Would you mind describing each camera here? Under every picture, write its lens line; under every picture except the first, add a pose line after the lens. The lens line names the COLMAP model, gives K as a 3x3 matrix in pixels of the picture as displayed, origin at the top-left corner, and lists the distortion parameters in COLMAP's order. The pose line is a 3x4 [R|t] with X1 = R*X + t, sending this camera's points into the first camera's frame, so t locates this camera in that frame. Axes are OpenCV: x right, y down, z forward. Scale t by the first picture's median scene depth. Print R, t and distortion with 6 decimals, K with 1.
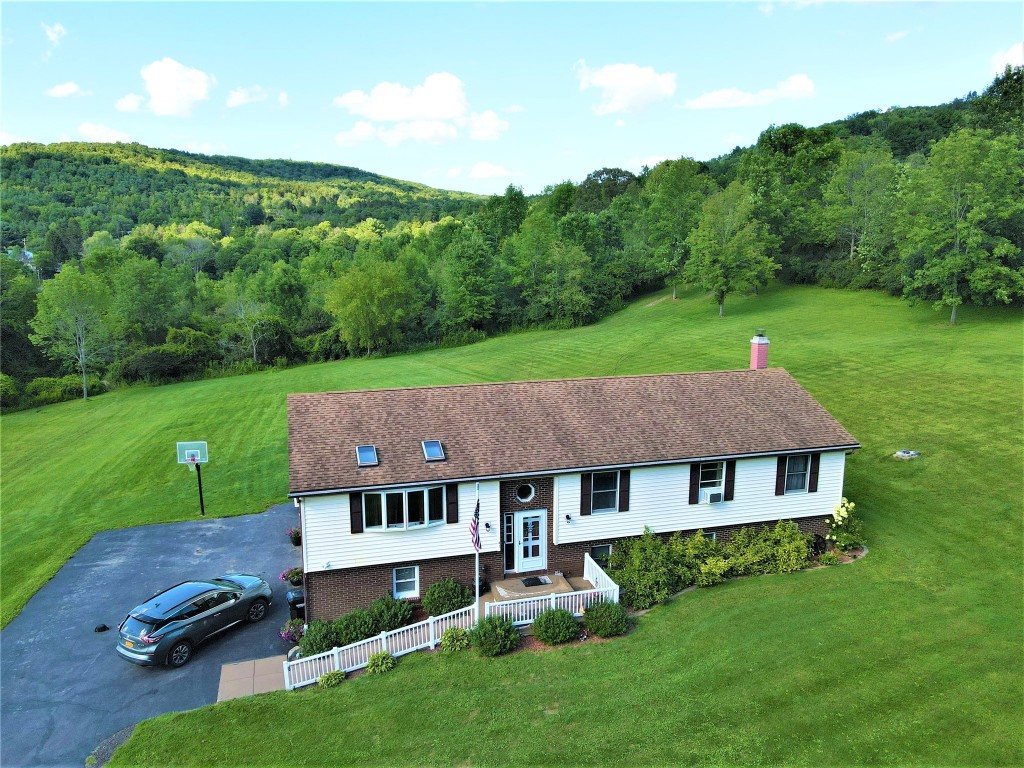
lens RADIAL K [[754.9, 0, 509.5], [0, 754.9, 390.2], [0, 0, 1]] dist [-0.008884, 0.036723]
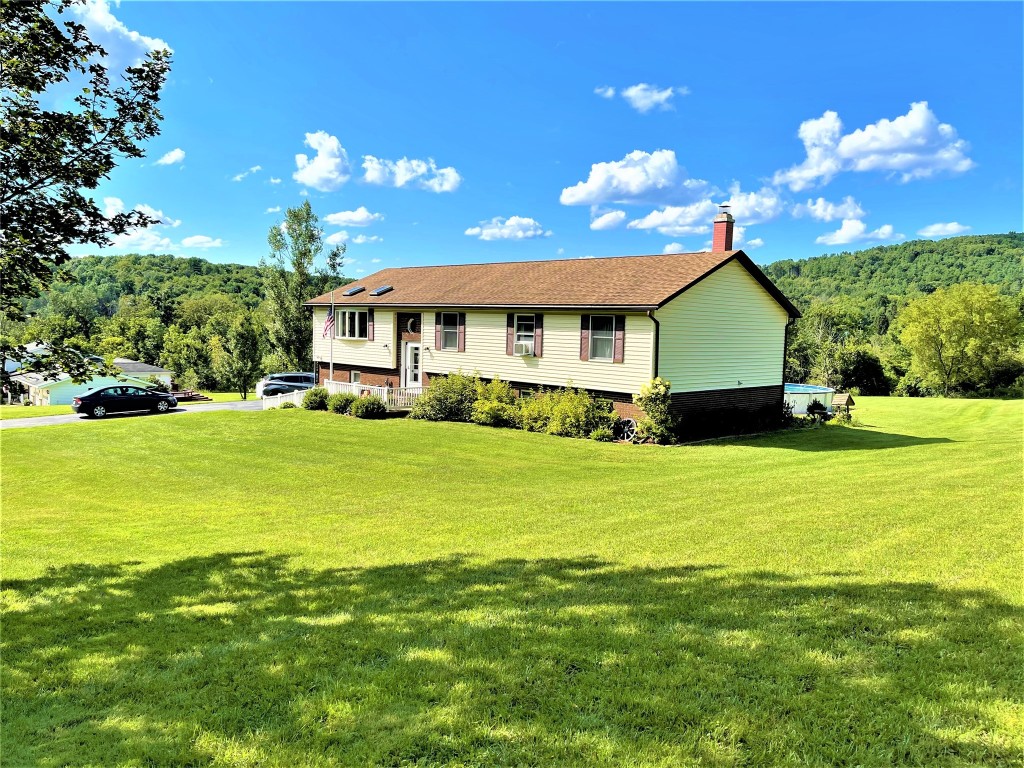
lens RADIAL K [[777.9, 0, 520.3], [0, 777.9, 381.3], [0, 0, 1]] dist [0.094220, -0.181265]
pose [[0.502112, 0.077004, -0.861367, 1.228164], [-0.200129, 0.979337, -0.029110, 0.224563], [0.841327, 0.187001, 0.507148, 0.499994]]
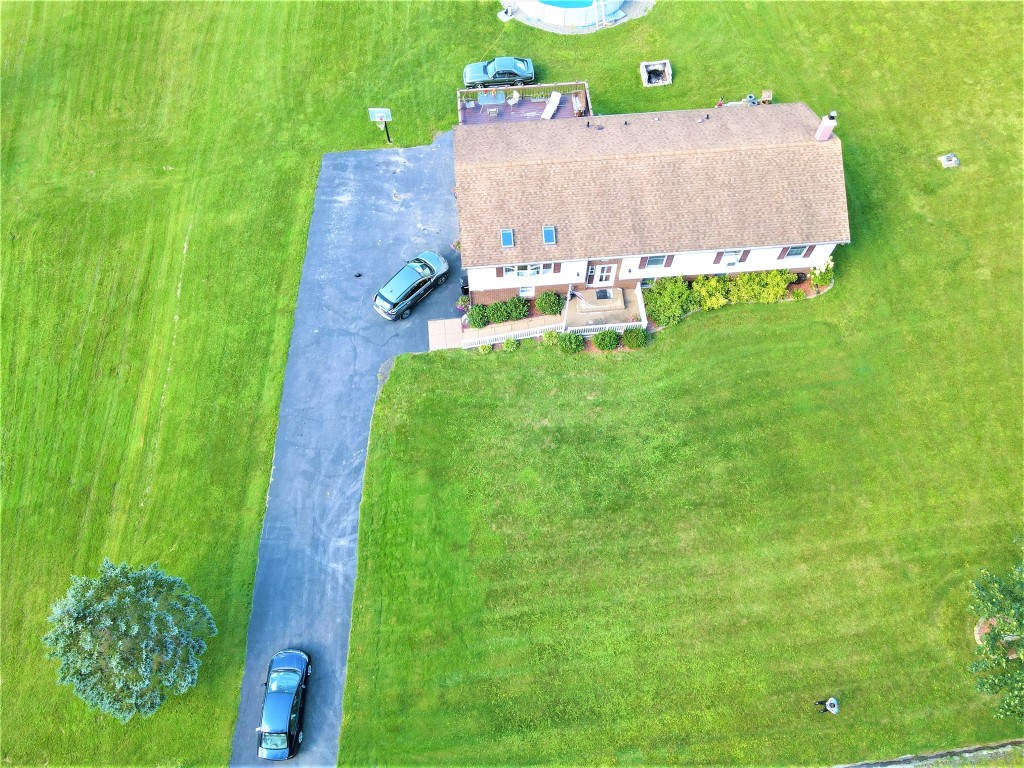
lens RADIAL K [[754.9, 0, 509.5], [0, 754.9, 390.2], [0, 0, 1]] dist [-0.008884, 0.036723]
pose [[0.981930, 0.172643, -0.077514, -0.004231], [-0.037907, 0.580724, 0.813218, -0.968459], [0.185411, -0.795584, 0.576774, -0.168817]]
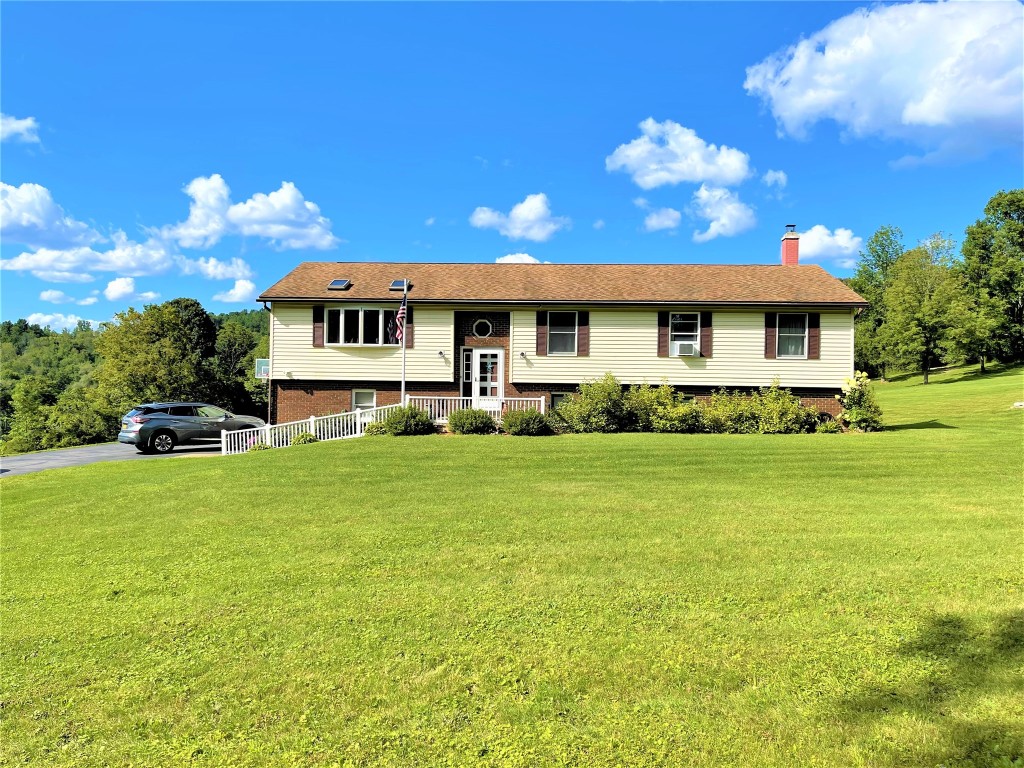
lens RADIAL K [[777.9, 0, 520.3], [0, 777.9, 381.3], [0, 0, 1]] dist [0.094220, -0.181265]
pose [[0.951819, 0.007840, -0.306560, 0.391954], [-0.074039, 0.975975, -0.204919, 0.414216], [0.297588, 0.217743, 0.929532, 0.041176]]
